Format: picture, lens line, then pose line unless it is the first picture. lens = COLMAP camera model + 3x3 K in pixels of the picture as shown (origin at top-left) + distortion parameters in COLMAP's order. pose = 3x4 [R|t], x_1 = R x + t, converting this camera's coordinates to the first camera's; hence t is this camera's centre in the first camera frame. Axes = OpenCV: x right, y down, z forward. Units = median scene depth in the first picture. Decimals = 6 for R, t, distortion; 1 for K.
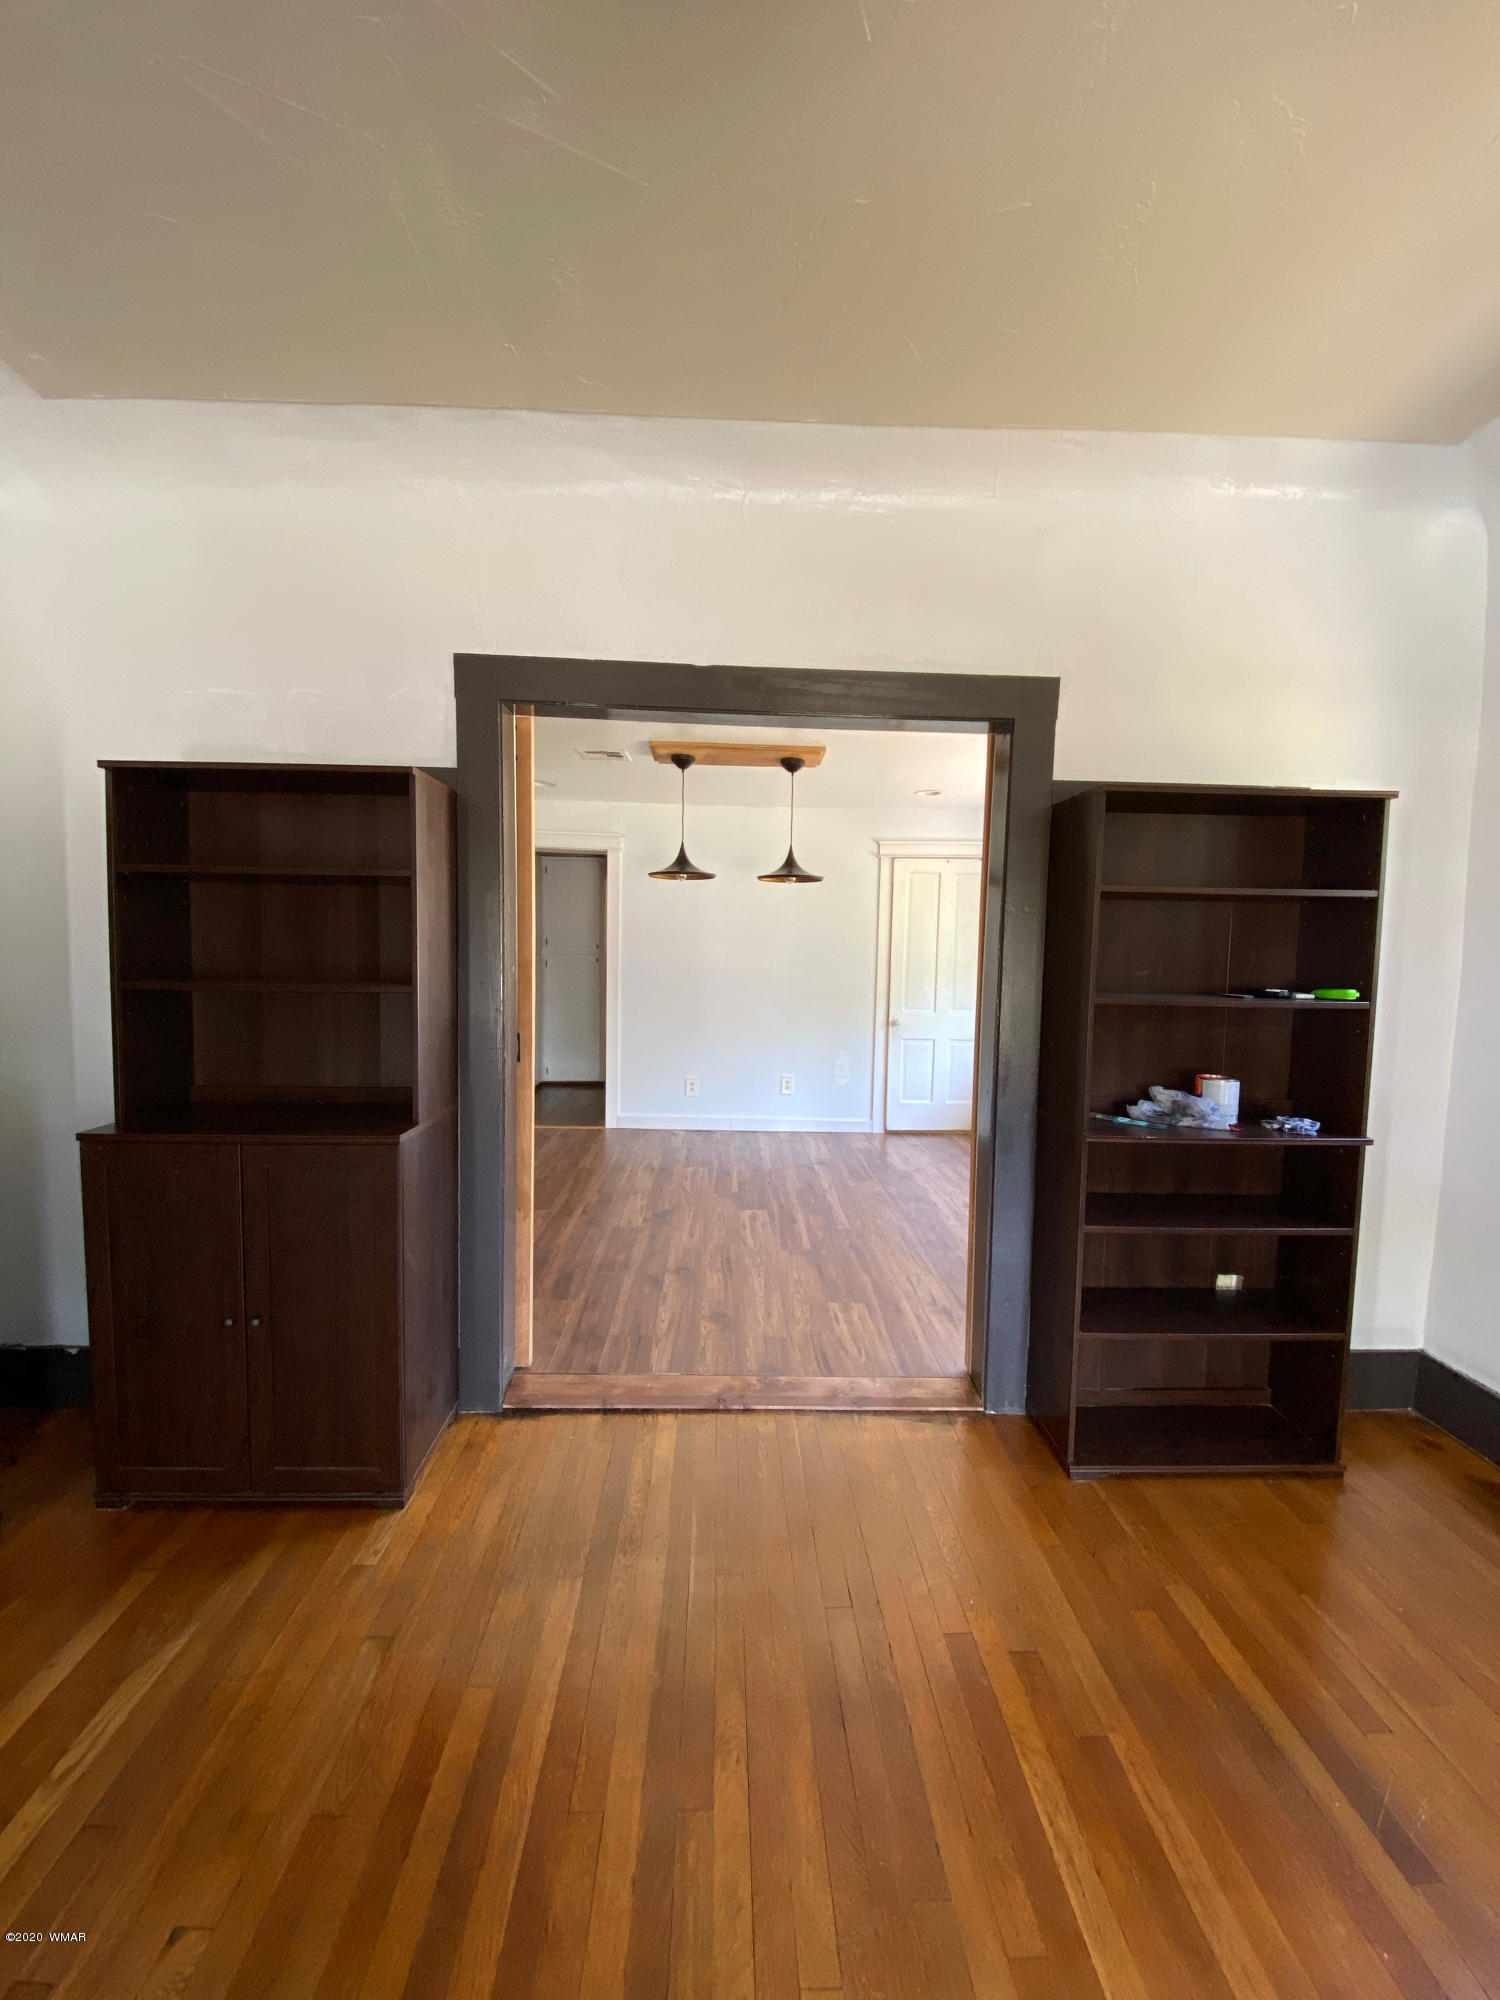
lens RADIAL K [[799.0, 0, 752.0], [0, 799.0, 1014.0], [0, 0, 1]] dist [0.000227, -0.012302]
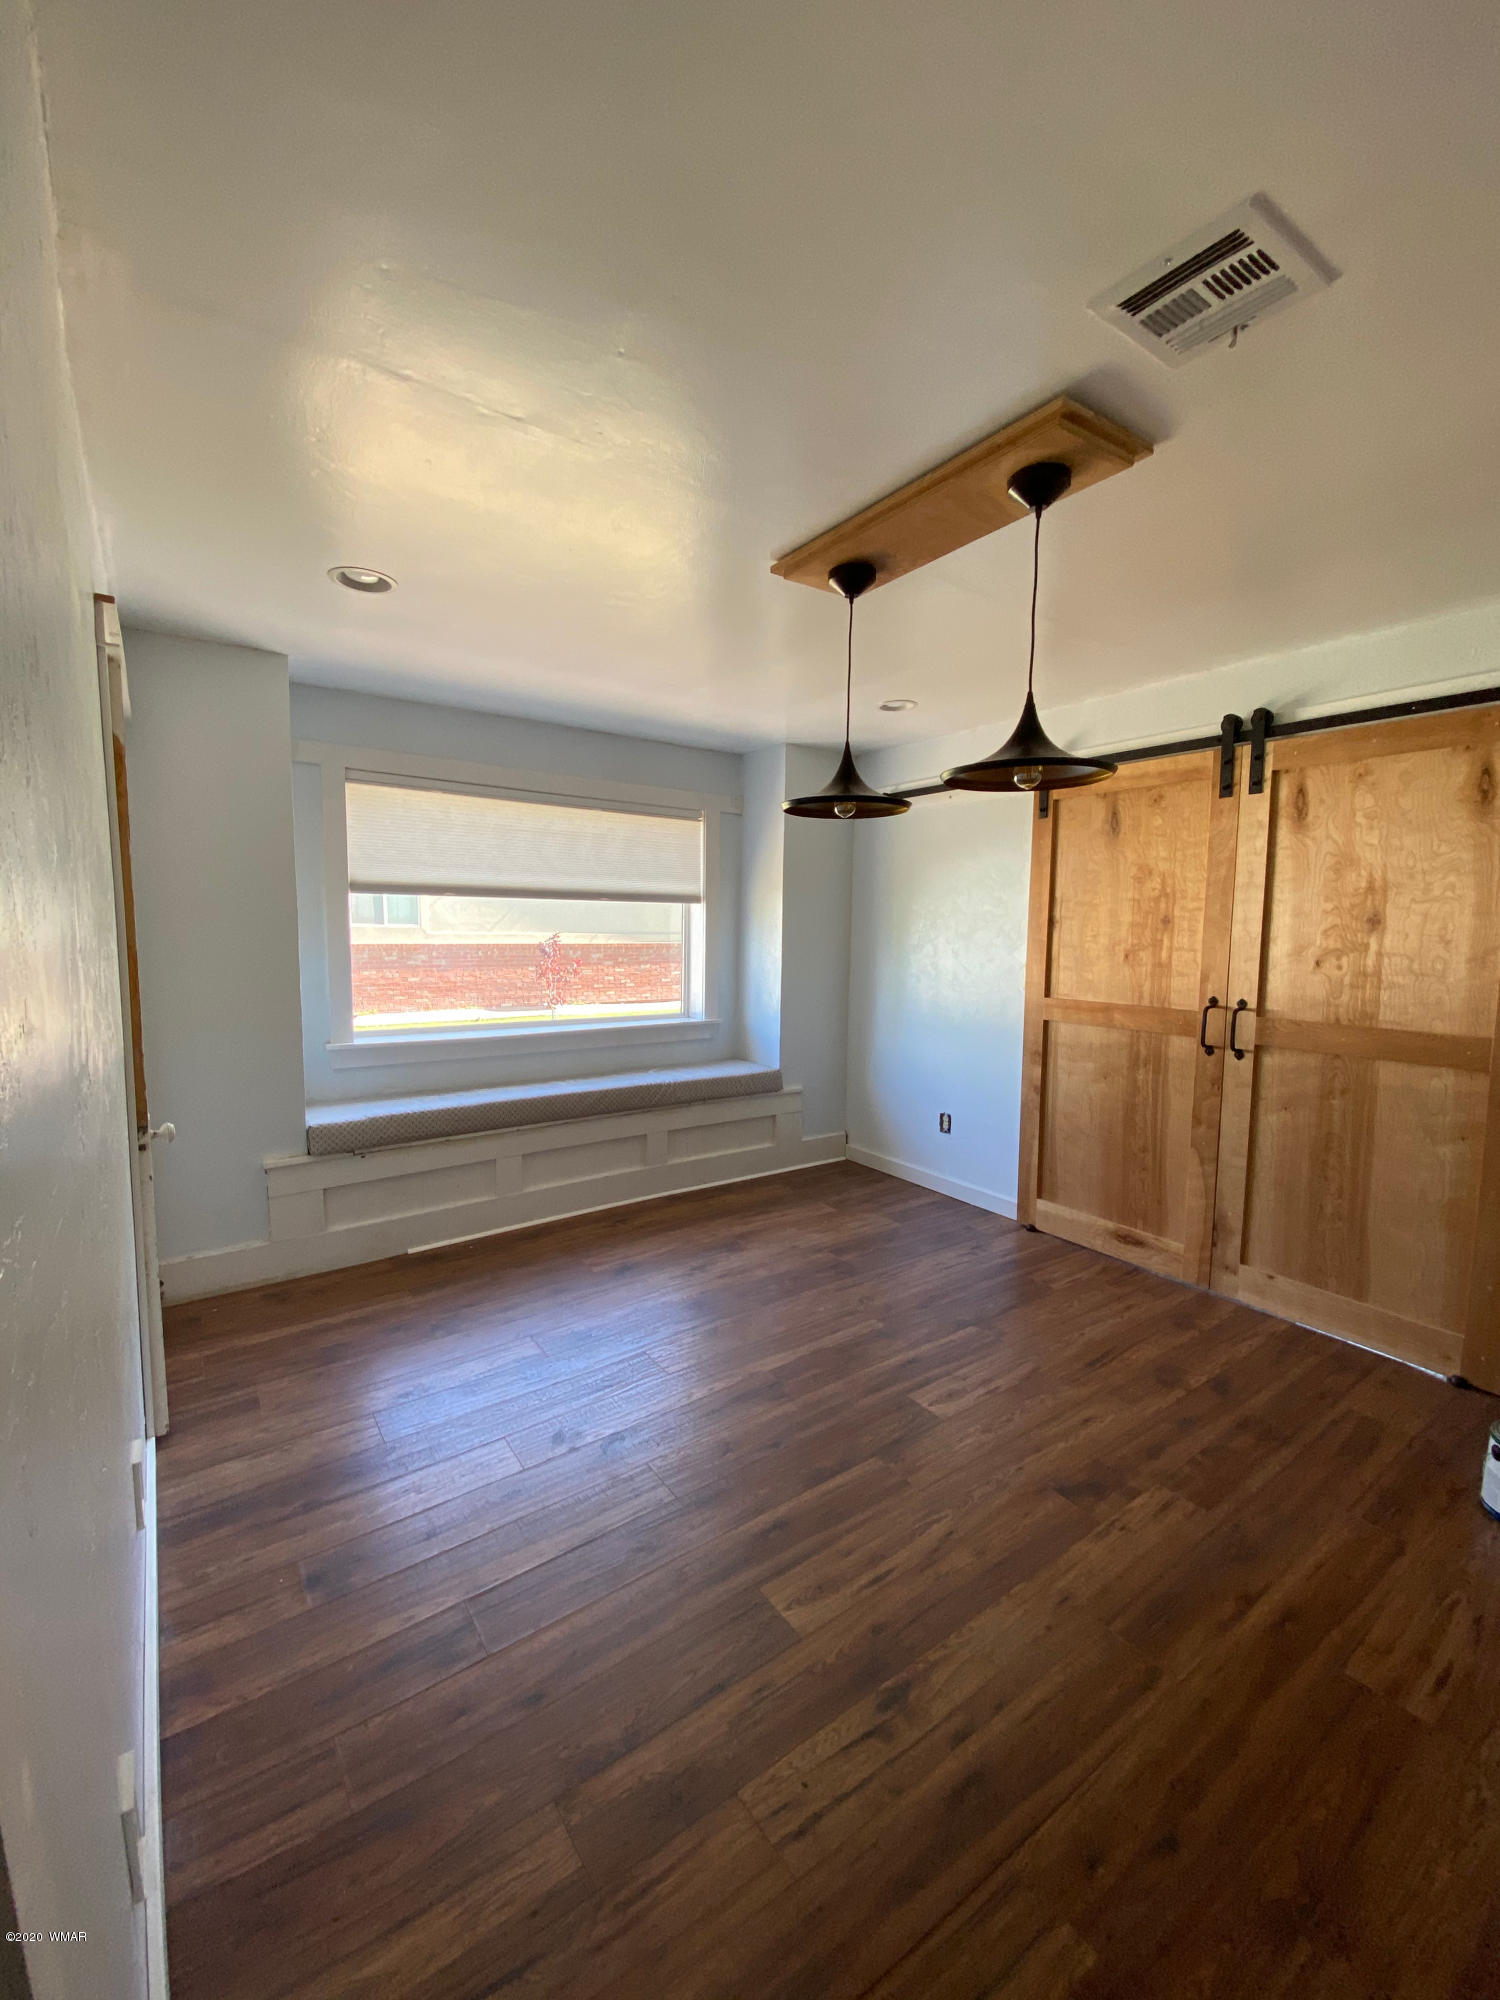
lens RADIAL K [[804.9, 0, 755.1], [0, 804.9, 1009.0], [0, 0, 1]] dist [0.002294, -0.013020]
pose [[-0.557218, -0.113809, 0.822530, -0.712029], [0.044341, 0.985071, 0.166338, -0.252863], [-0.829182, 0.129158, -0.543853, 2.671006]]
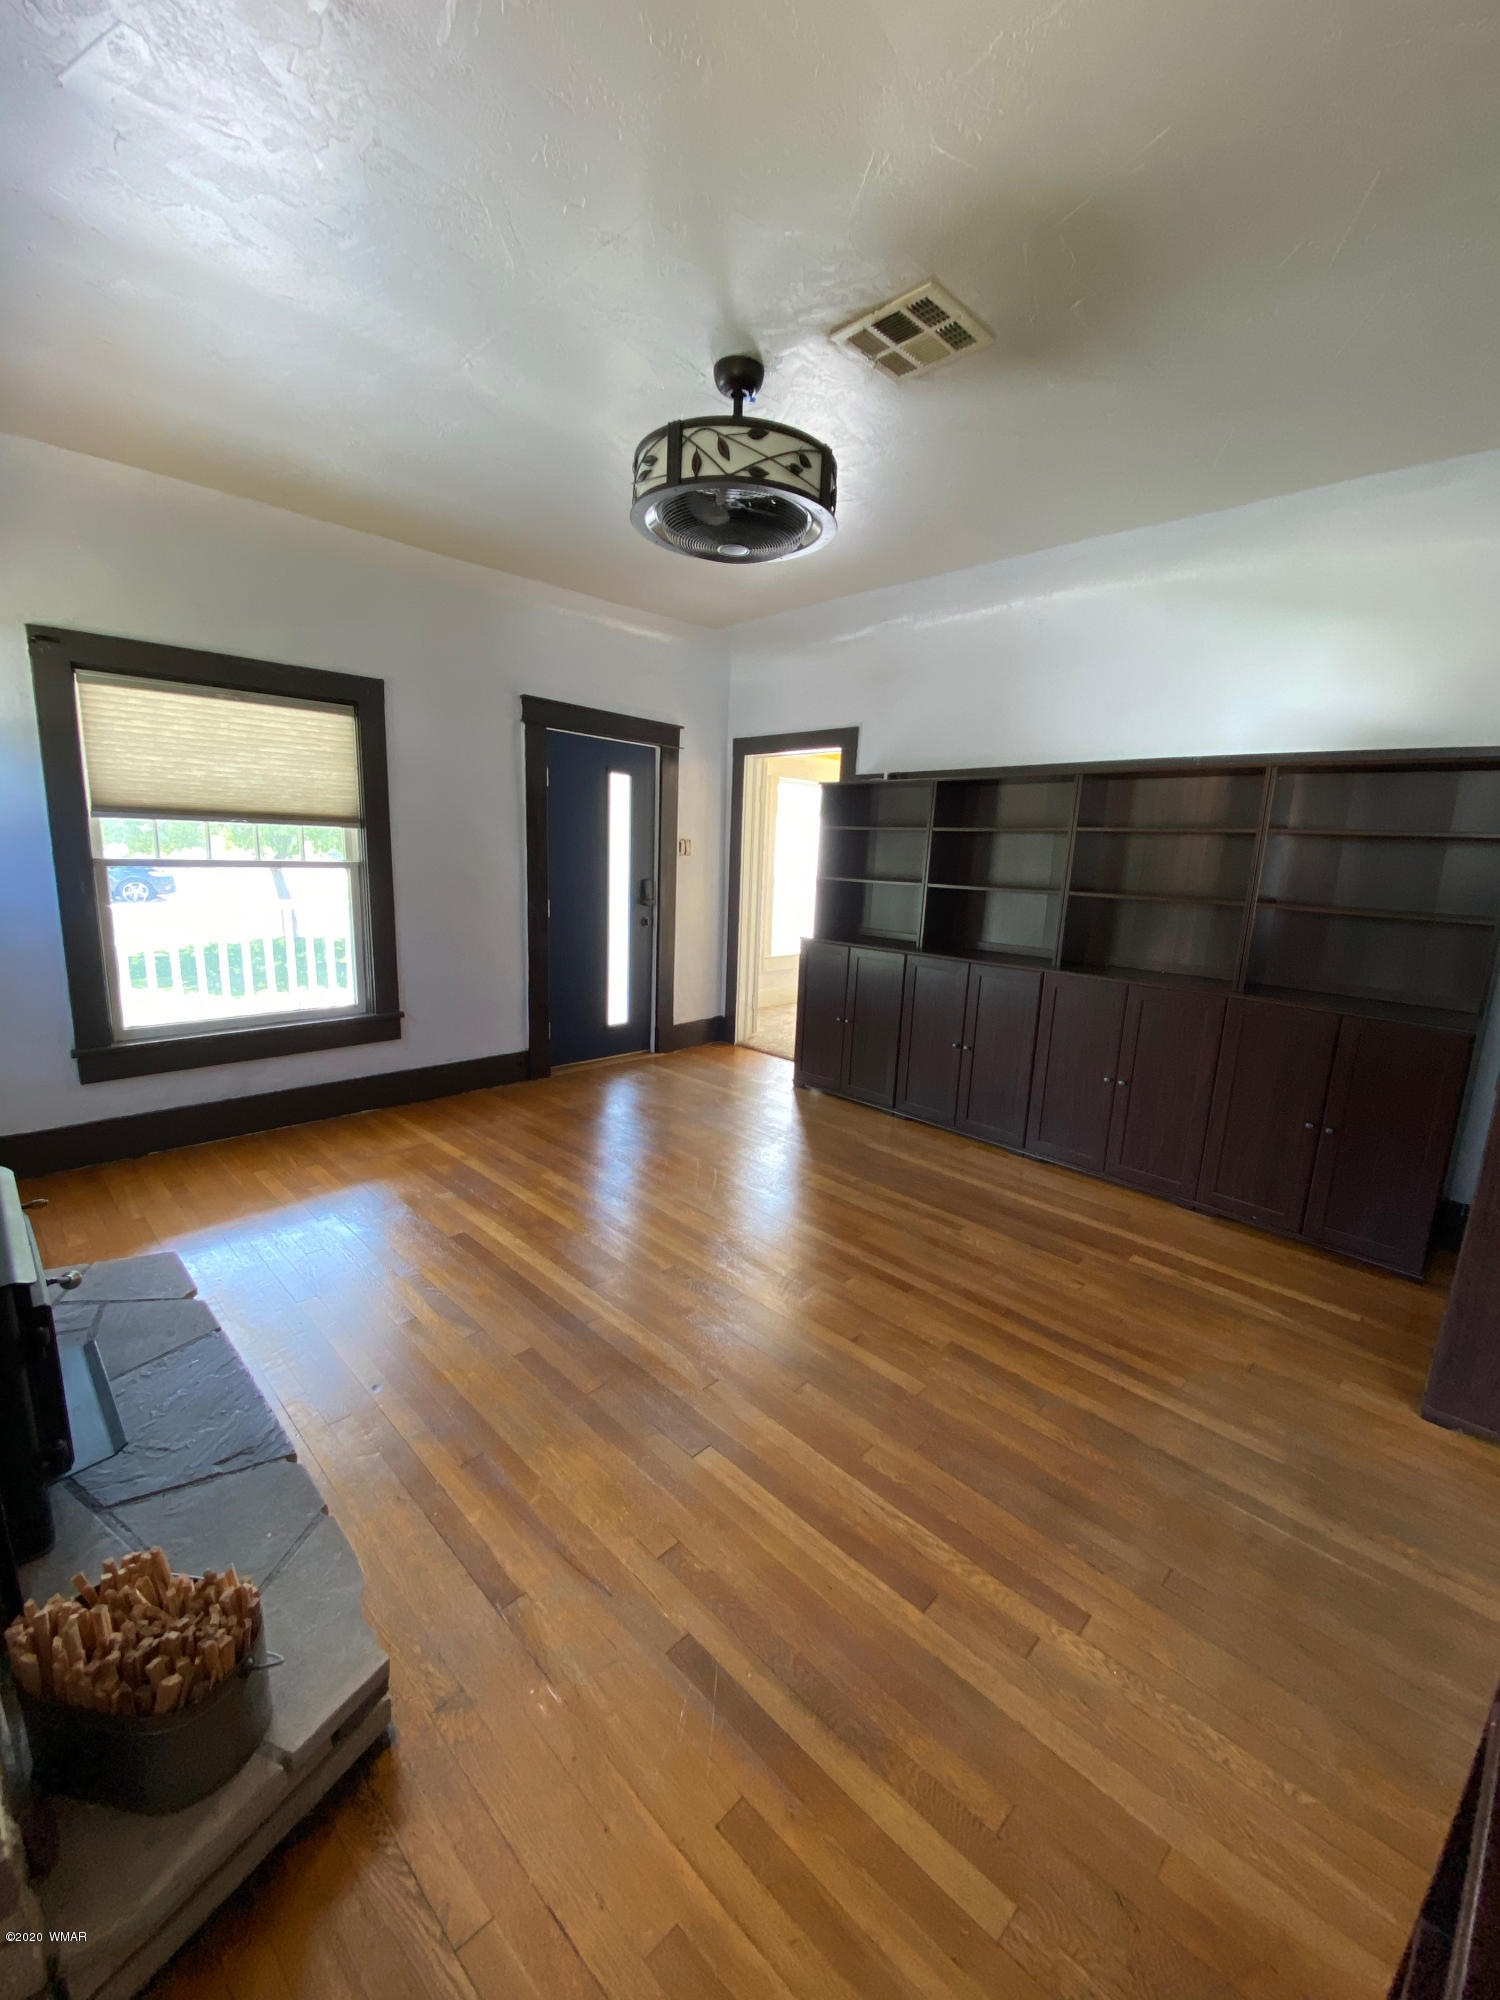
lens RADIAL K [[804.9, 0, 755.1], [0, 804.9, 1009.0], [0, 0, 1]] dist [0.002294, -0.013020]
pose [[-0.727643, 0.088160, -0.680267, 0.843422], [-0.102690, 0.966531, 0.235101, -0.077766], [0.678226, 0.240926, -0.694236, 0.920042]]
